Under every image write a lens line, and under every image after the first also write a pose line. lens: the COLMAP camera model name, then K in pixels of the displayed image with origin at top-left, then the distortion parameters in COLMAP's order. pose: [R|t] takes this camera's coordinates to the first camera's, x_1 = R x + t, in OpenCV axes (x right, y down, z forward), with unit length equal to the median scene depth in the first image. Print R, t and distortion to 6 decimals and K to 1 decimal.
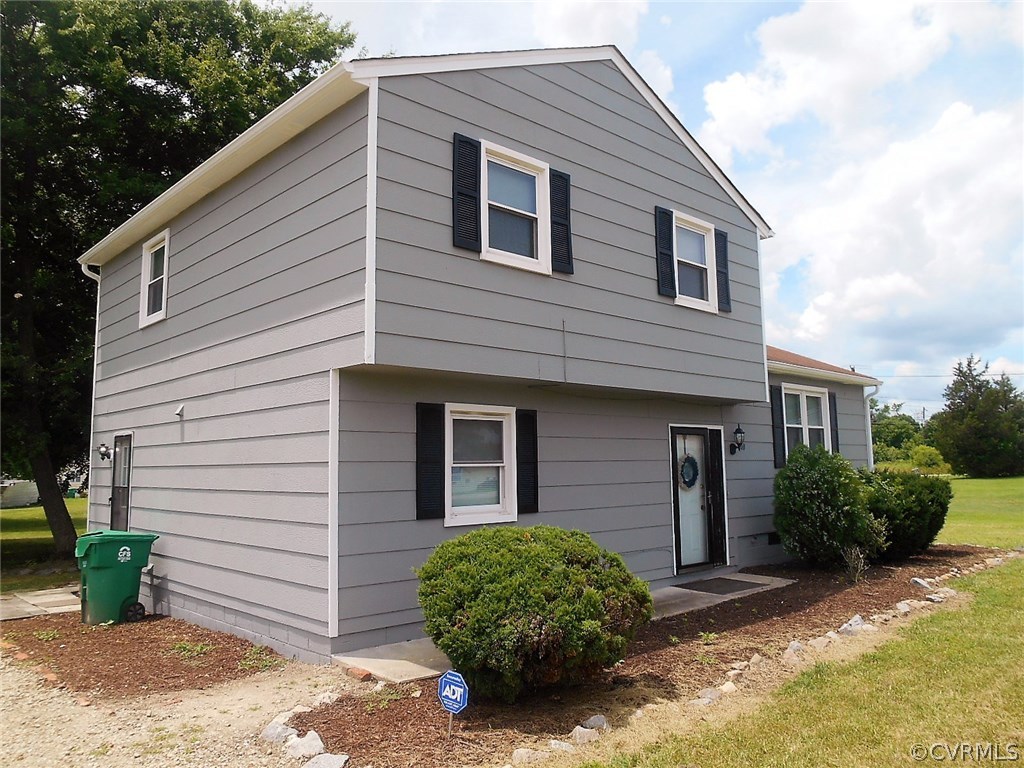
lens RADIAL K [[778.2, 0, 512.0], [0, 778.2, 384.0], [0, 0, 1]] dist [-0.035821, 0.006640]
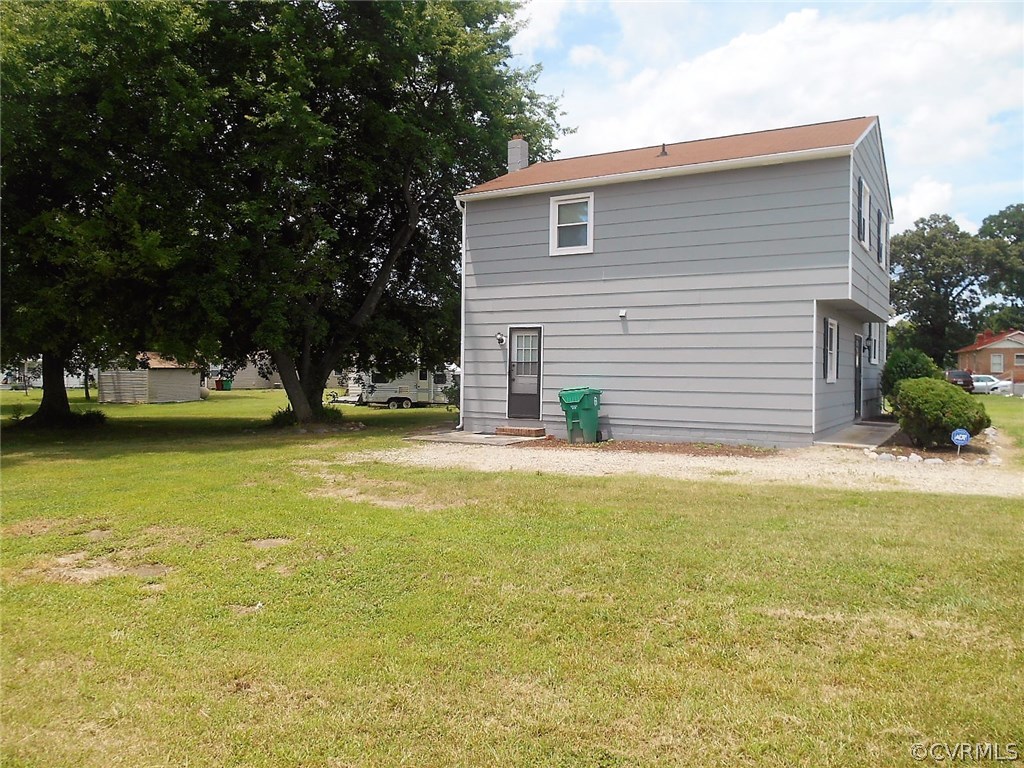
lens RADIAL K [[778.2, 0, 512.0], [0, 778.2, 384.0], [0, 0, 1]] dist [-0.035821, 0.006640]
pose [[0.962184, 0.012234, 0.272126, -0.958420], [-0.047703, 0.991121, 0.124112, -0.009536], [-0.268191, -0.132400, 0.954224, -0.439826]]
